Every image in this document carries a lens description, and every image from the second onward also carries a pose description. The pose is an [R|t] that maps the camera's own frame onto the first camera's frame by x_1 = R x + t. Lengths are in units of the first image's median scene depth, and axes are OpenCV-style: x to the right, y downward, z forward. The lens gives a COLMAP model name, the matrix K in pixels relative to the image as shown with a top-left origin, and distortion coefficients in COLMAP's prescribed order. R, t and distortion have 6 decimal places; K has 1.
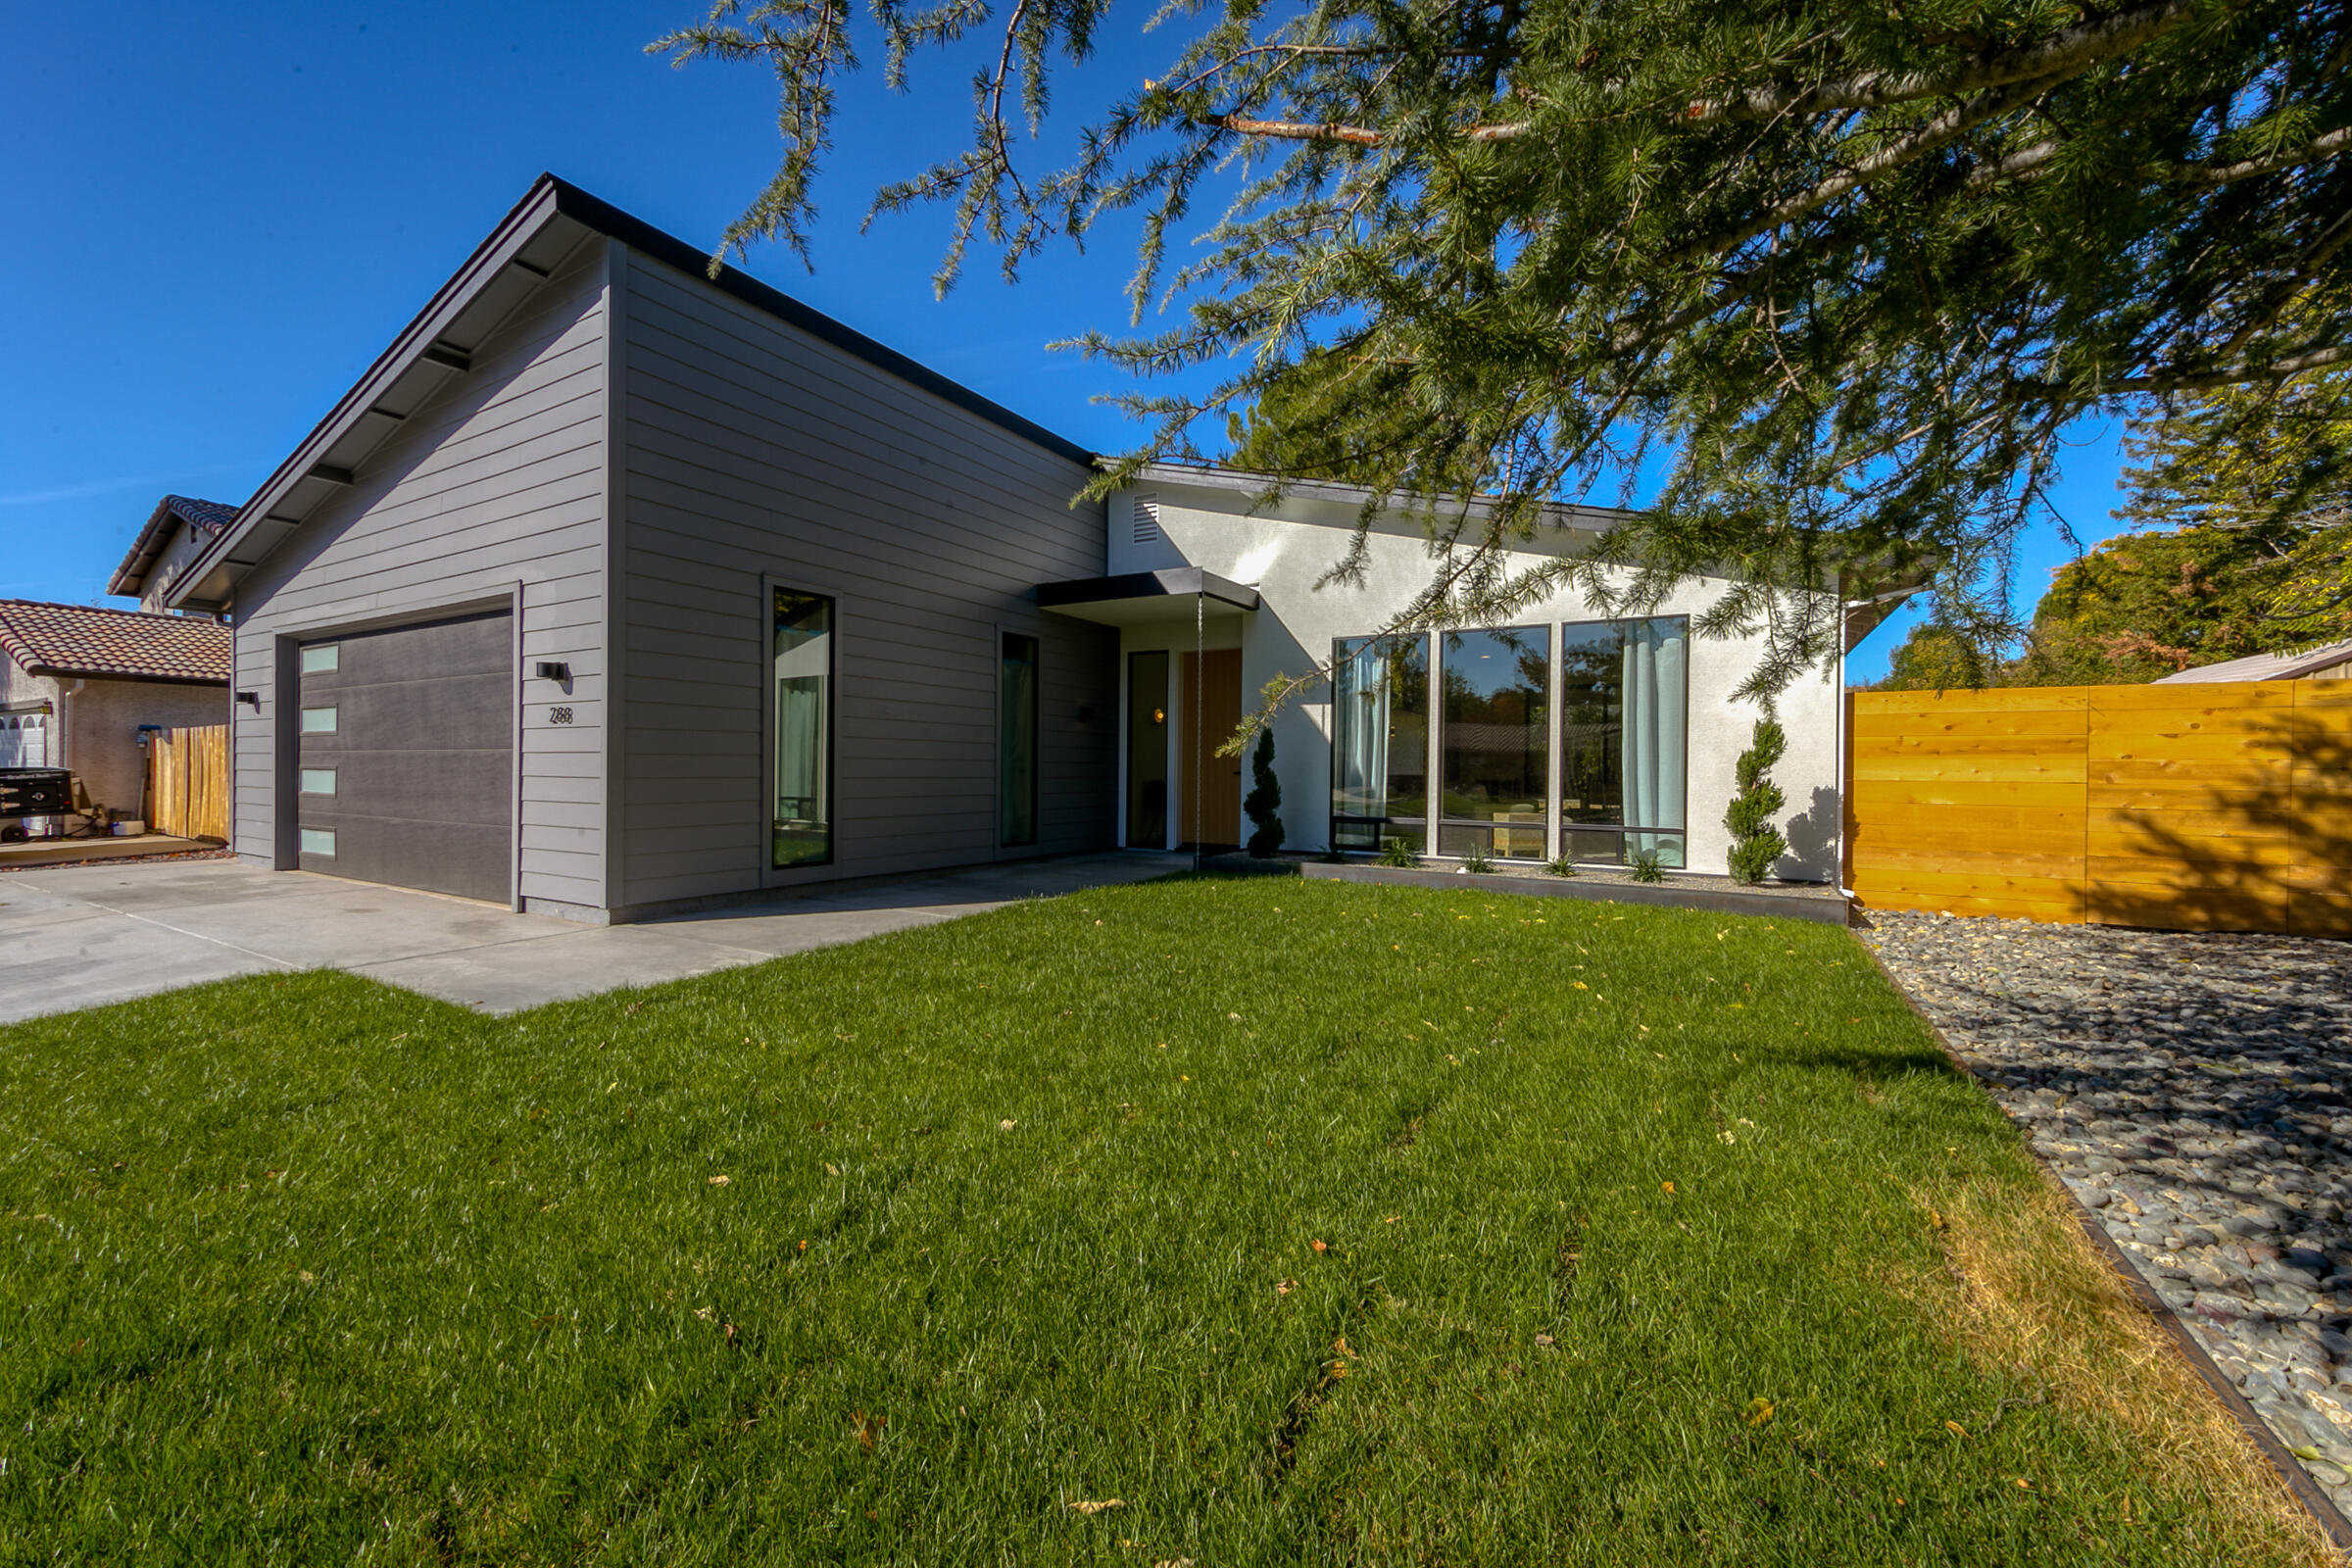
lens RADIAL K [[945.1, 0, 1160.8], [0, 945.1, 768.6], [0, 0, 1]] dist [0.001882, 0.001192]
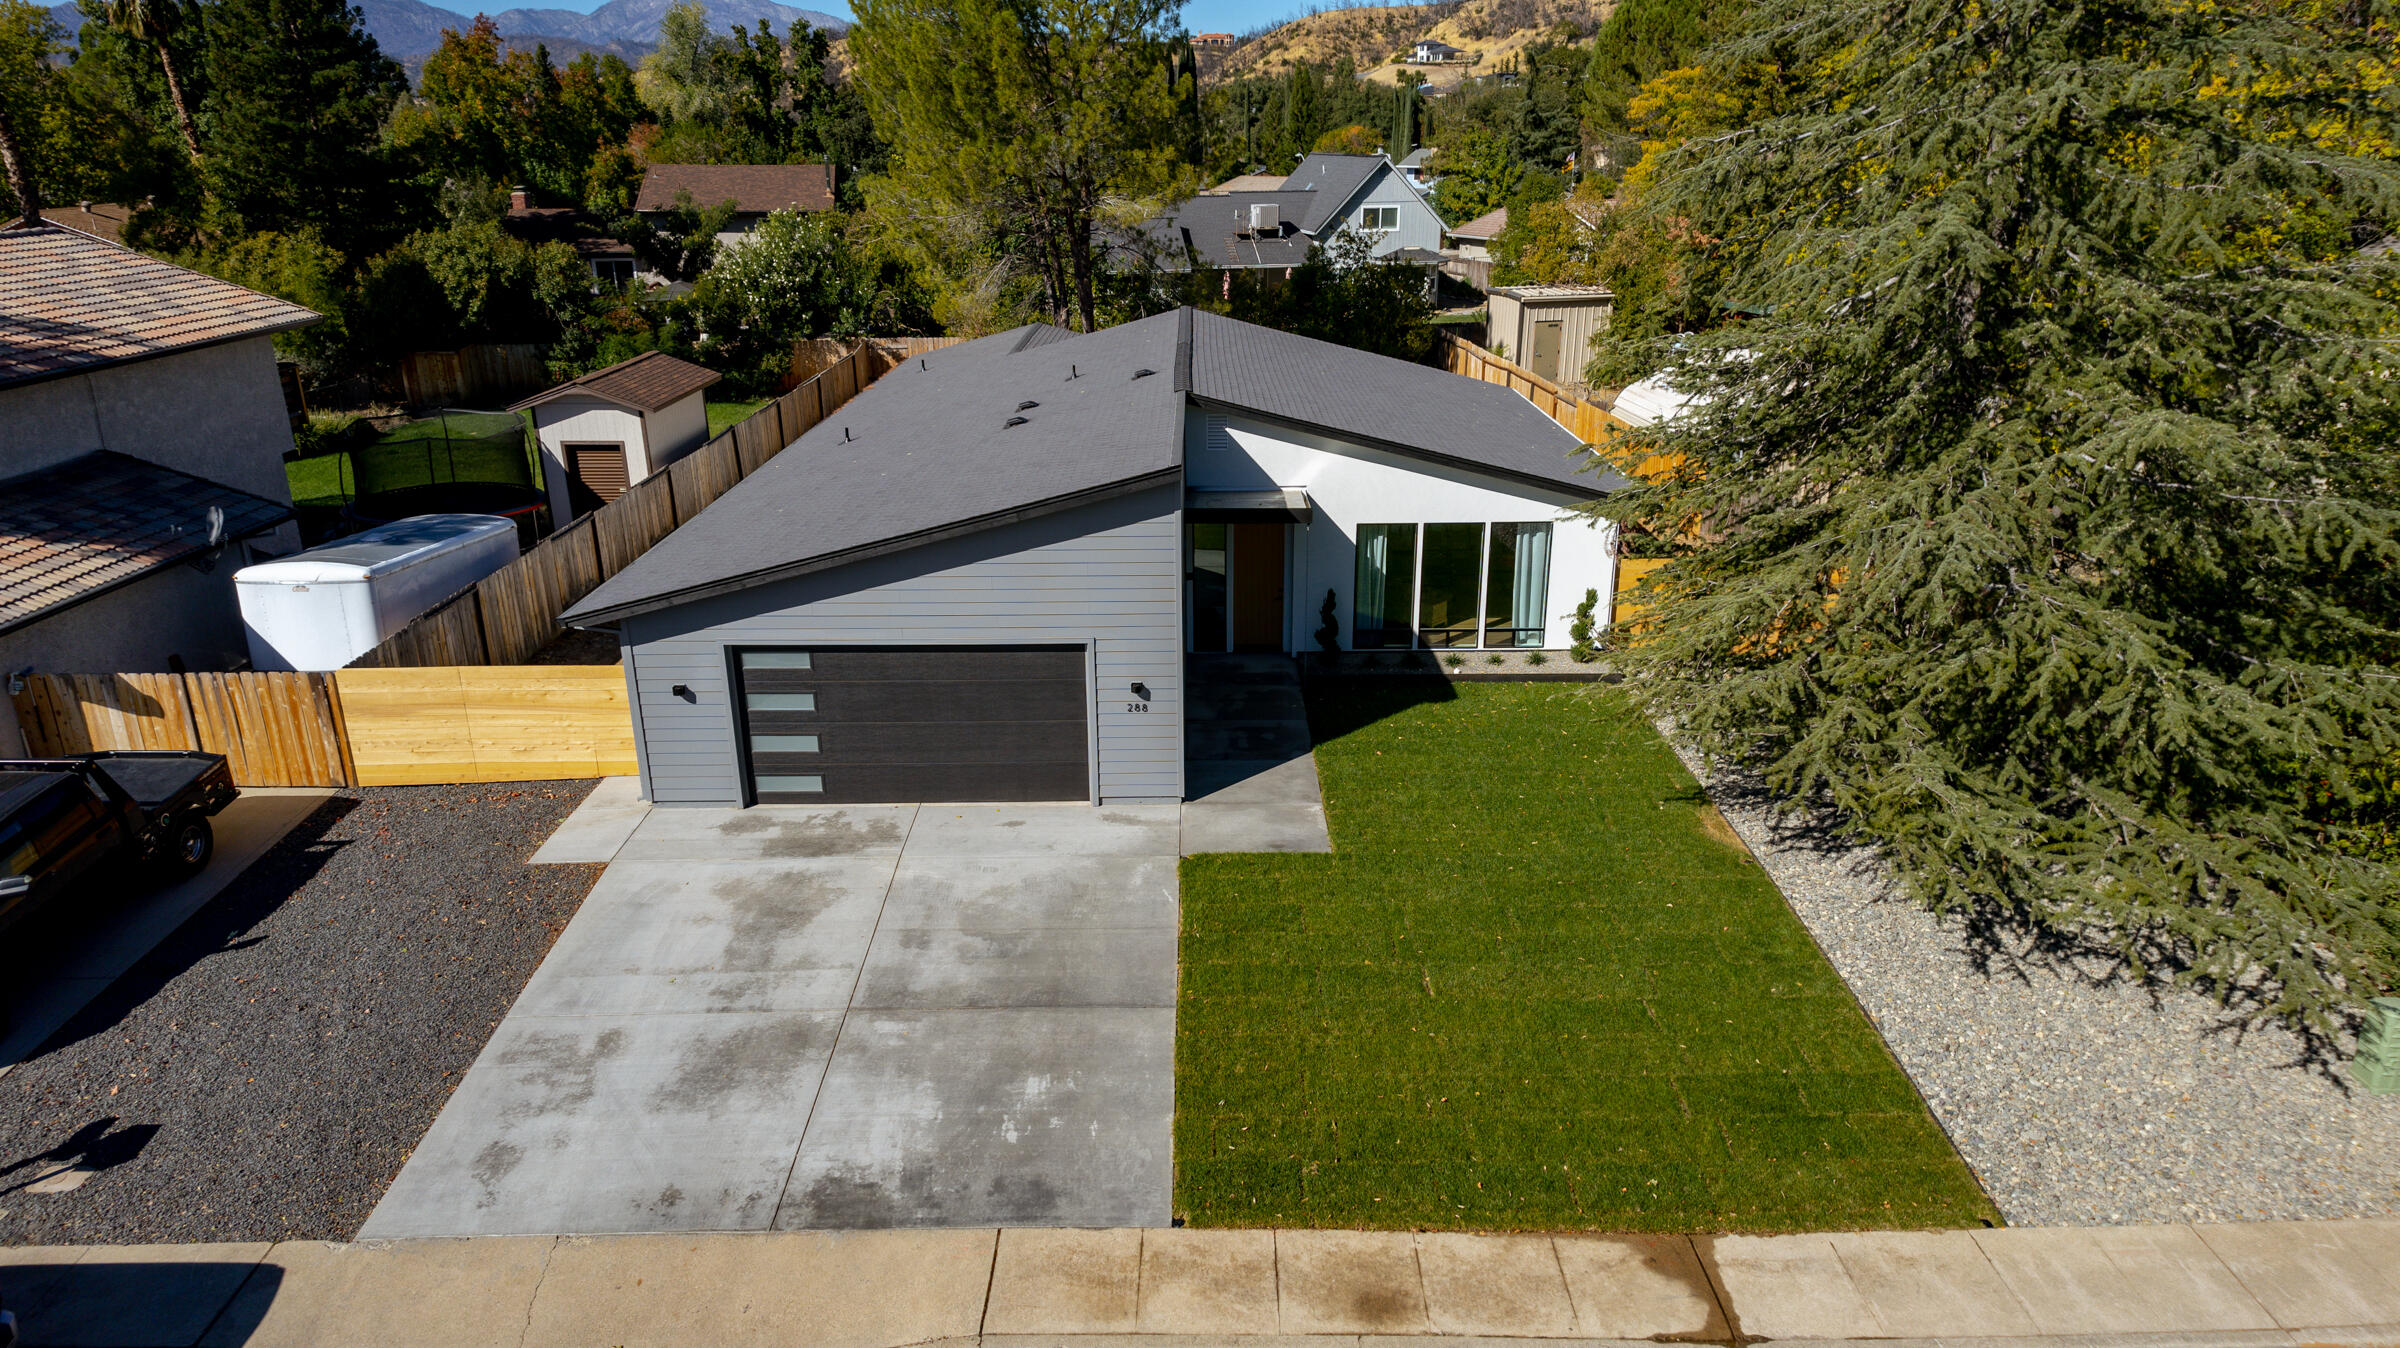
lens RADIAL K [[1514.5, 0, 1181.0], [0, 1514.5, 682.6], [0, 0, 1]] dist [0.070063, -0.044391]
pose [[0.857122, -0.190915, 0.478427, -1.409619], [0.020475, 0.940675, 0.338691, -0.792693], [-0.514706, -0.280504, 0.810183, -1.048786]]
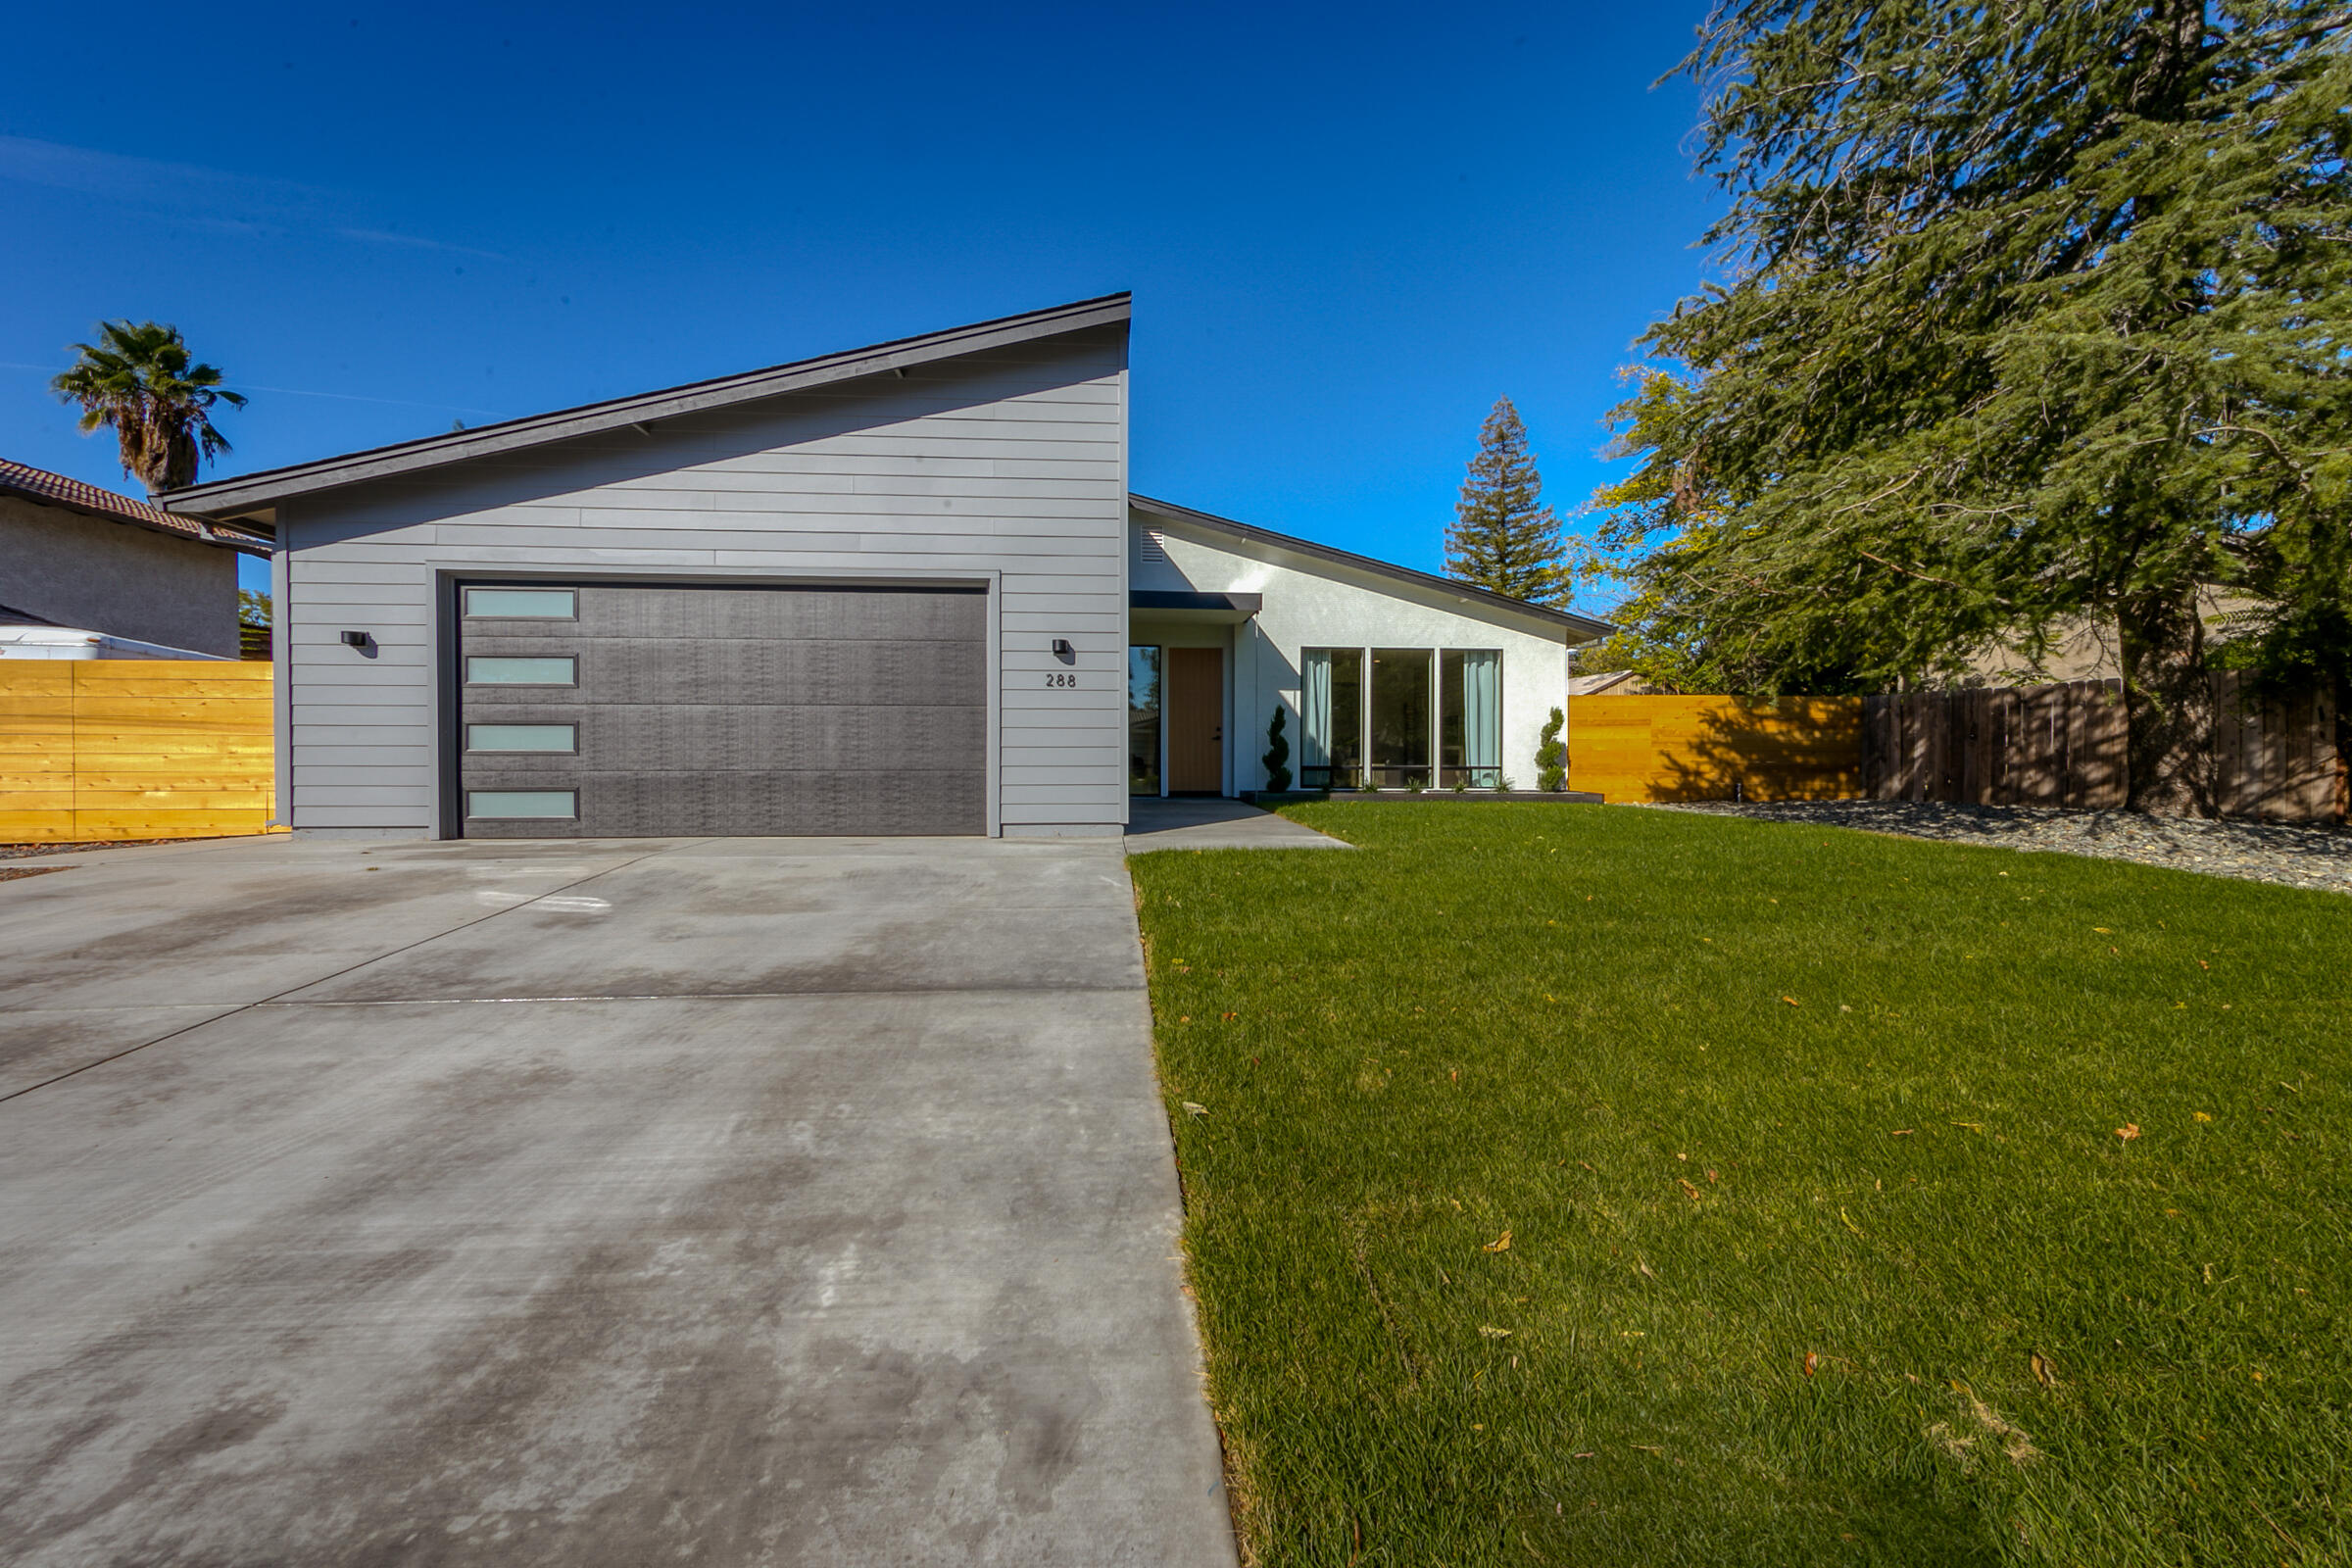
lens RADIAL K [[945.1, 0, 1168.8], [0, 945.1, 777.7], [0, 0, 1]] dist [0.001882, 0.001192]
pose [[0.811281, -0.019710, 0.584324, -0.898336], [0.007959, 0.999711, 0.022670, 0.034900], [-0.584602, -0.013741, 0.811204, -0.100911]]
